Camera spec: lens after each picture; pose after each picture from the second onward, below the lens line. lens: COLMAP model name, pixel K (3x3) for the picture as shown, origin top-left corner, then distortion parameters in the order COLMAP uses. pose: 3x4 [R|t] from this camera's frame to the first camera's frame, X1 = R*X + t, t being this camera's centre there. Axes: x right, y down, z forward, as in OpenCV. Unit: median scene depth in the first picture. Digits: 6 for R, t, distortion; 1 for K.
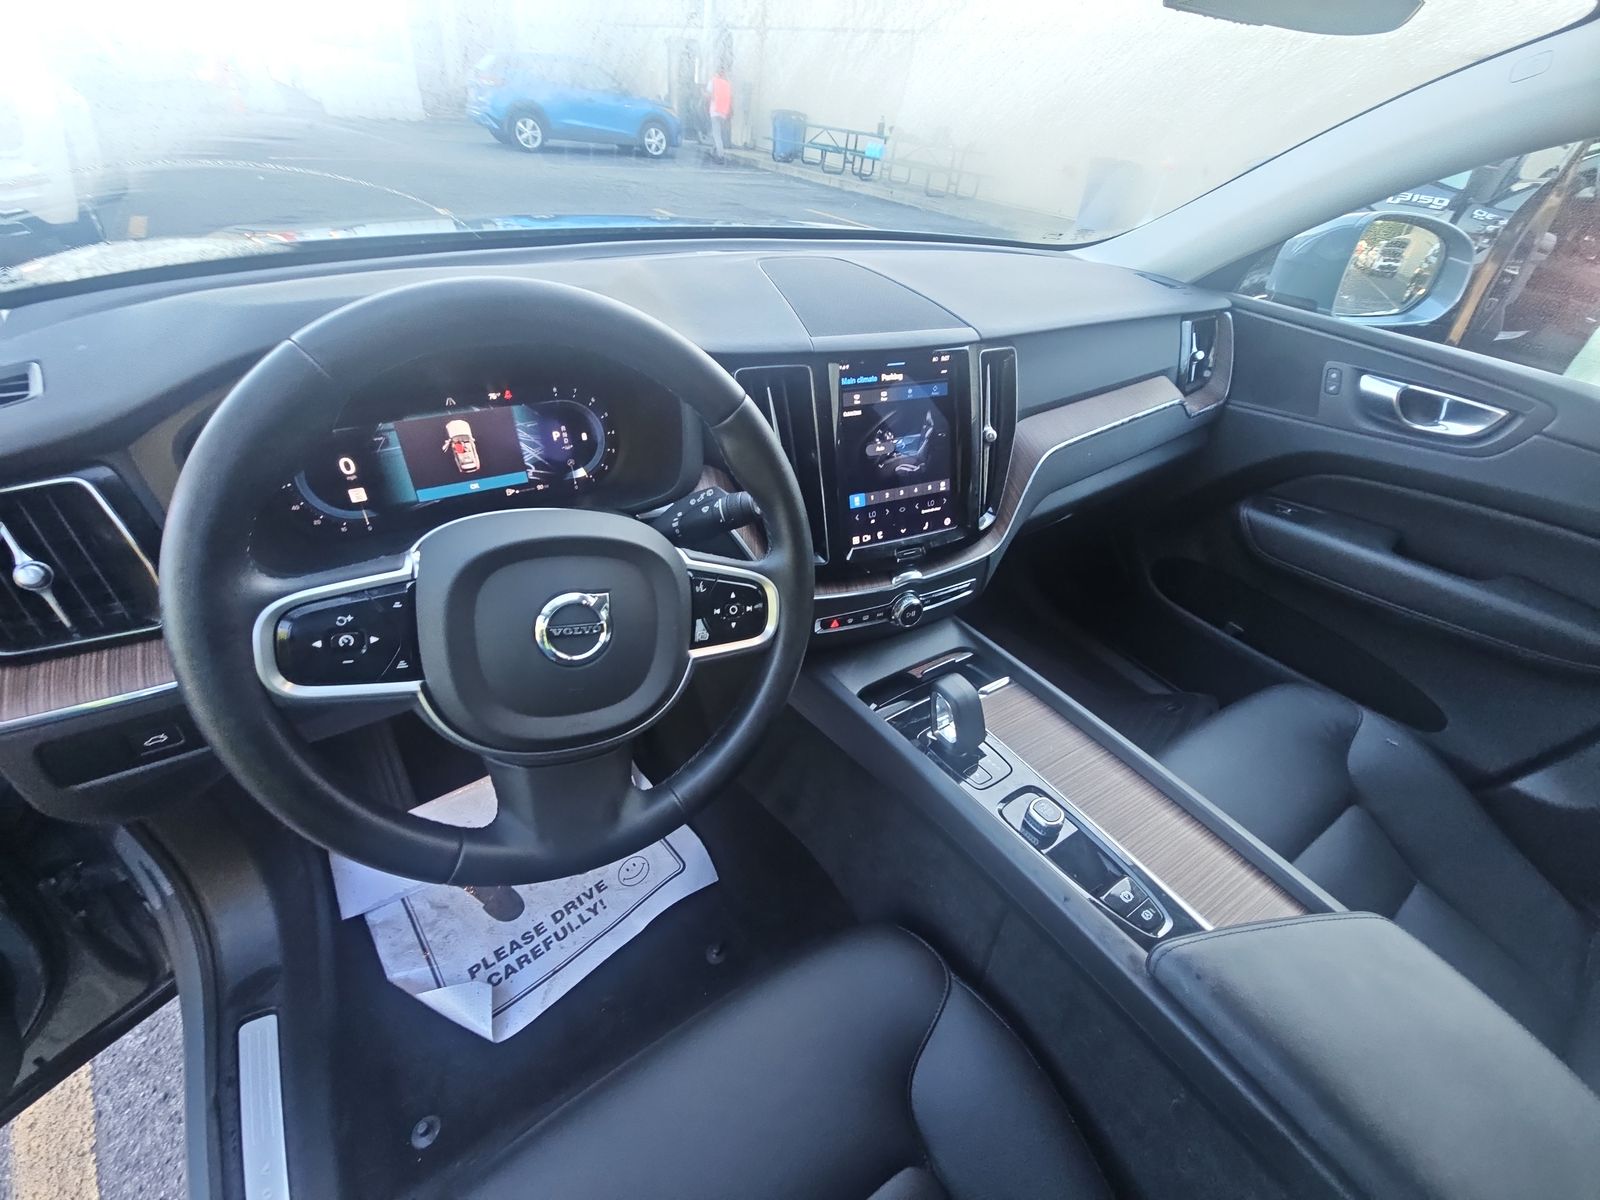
lens RADIAL K [[651.9, 0, 805.3], [0, 651.9, 608.3], [0, 0, 1]] dist [0.004186, -0.004623]
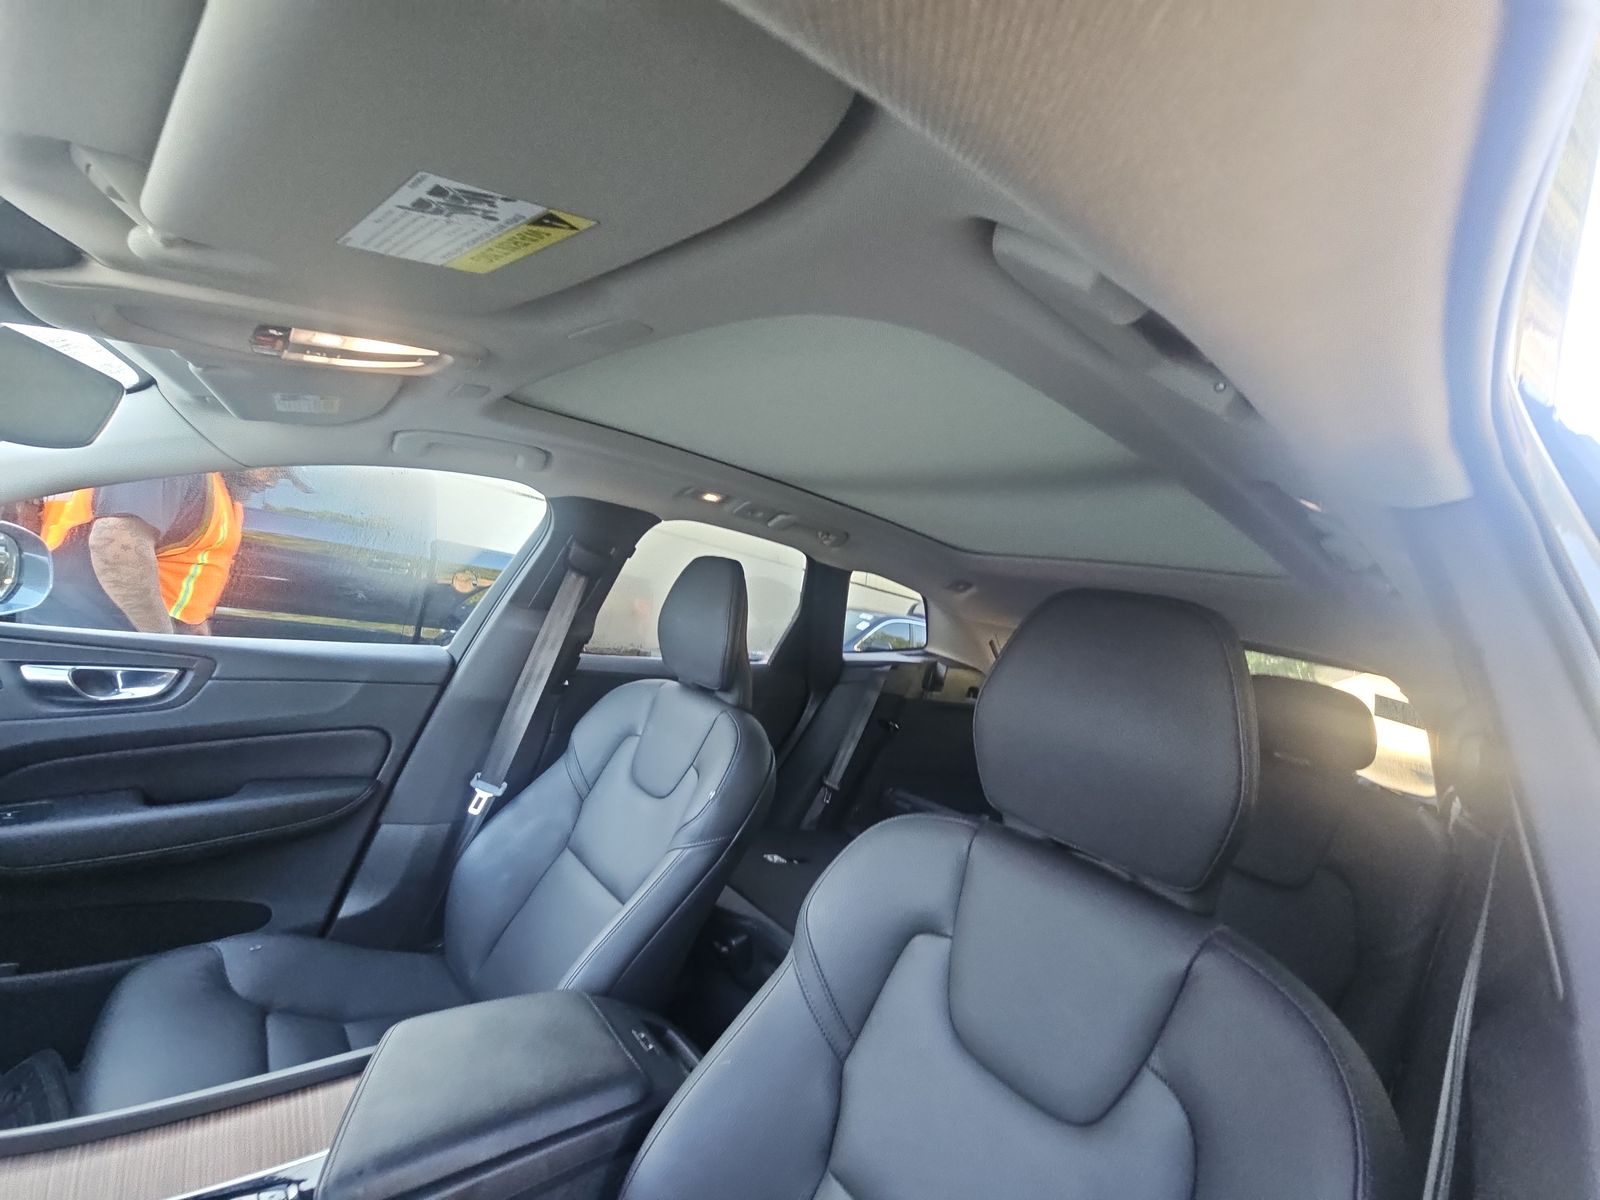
lens RADIAL K [[651.9, 0, 804.9], [0, 651.9, 601.4], [0, 0, 1]] dist [0.004186, -0.004623]
pose [[-0.131671, -0.101468, 0.986087, -0.292853], [0.439739, 0.885538, 0.149840, -0.083030], [-0.888421, 0.453351, -0.071980, -0.025593]]
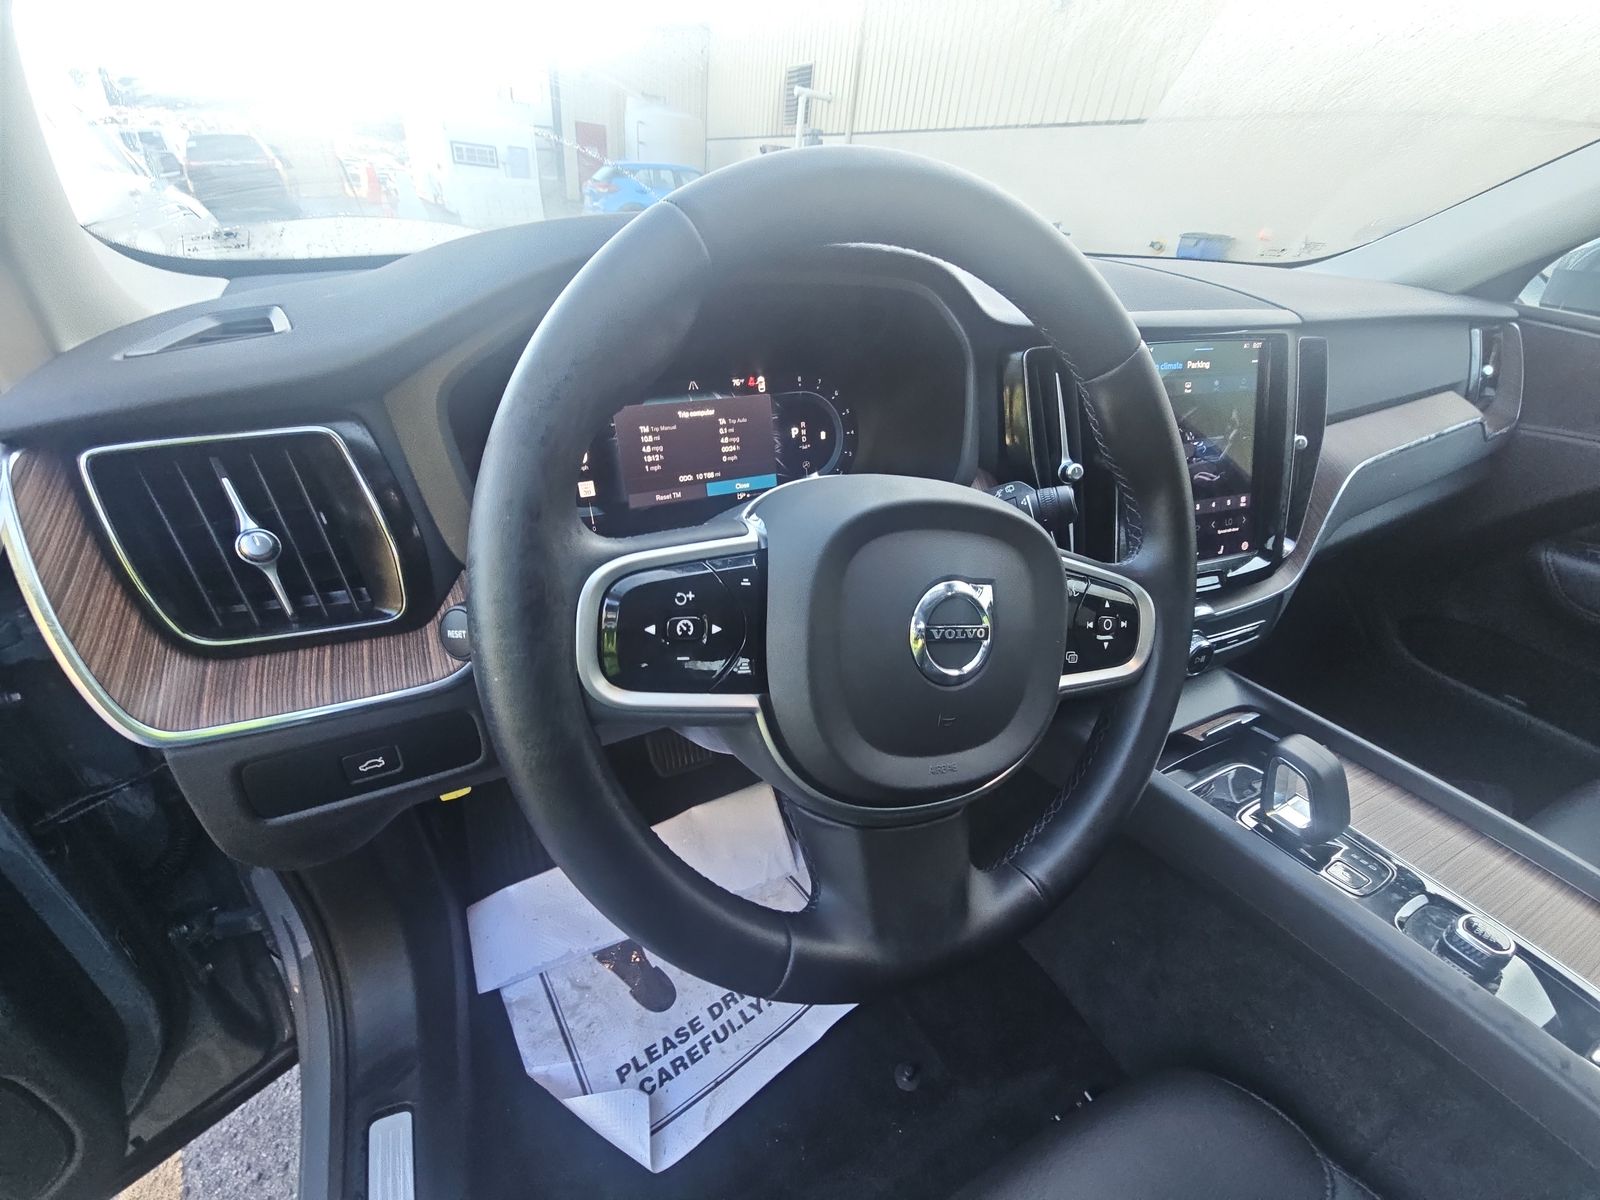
lens RADIAL K [[651.9, 0, 803.7], [0, 651.9, 610.9], [0, 0, 1]] dist [0.004186, -0.004623]
pose [[0.994397, 0.024563, -0.102818, -0.228759], [-0.034710, 0.994572, -0.098094, 0.043240], [0.099851, 0.101113, 0.989851, 0.146387]]
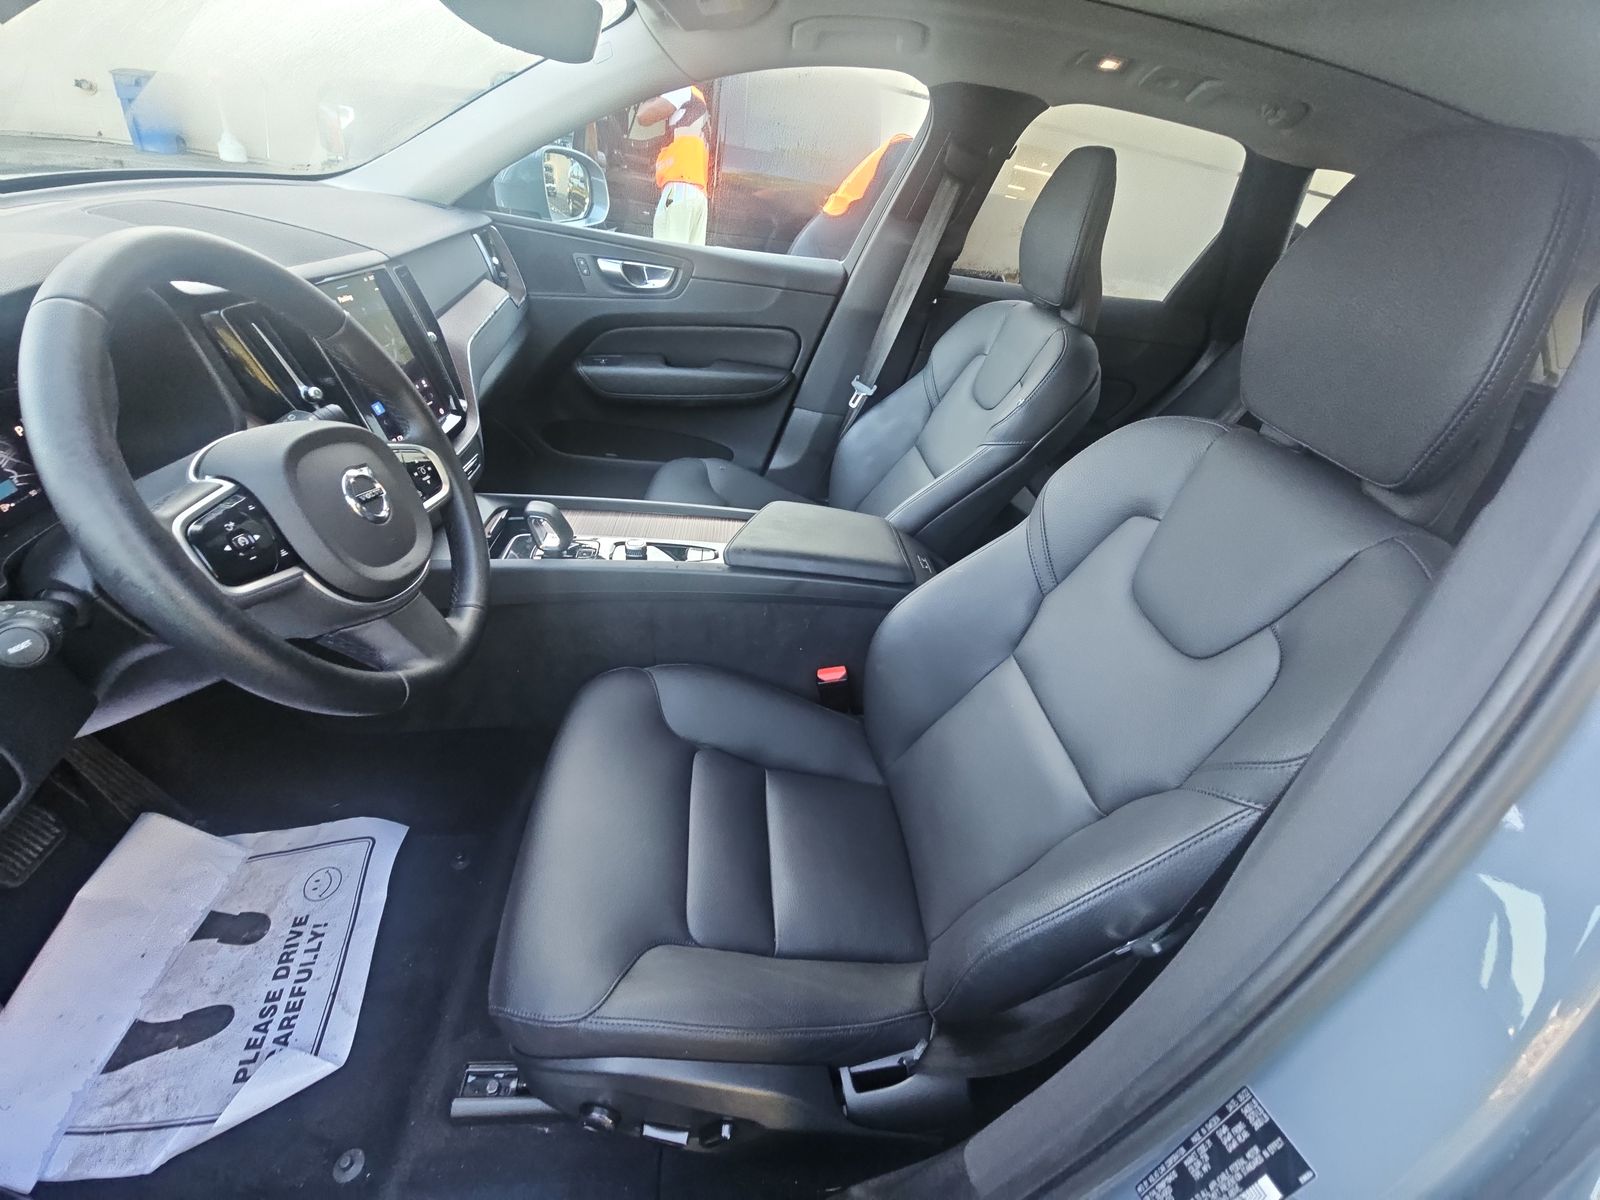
lens RADIAL K [[651.9, 0, 804.9], [0, 651.9, 608.9], [0, 0, 1]] dist [0.004186, -0.004623]
pose [[0.478893, -0.502091, 0.720115, -0.511785], [0.437336, 0.847708, 0.300215, 0.111178], [-0.761182, 0.171162, 0.625544, -0.231625]]
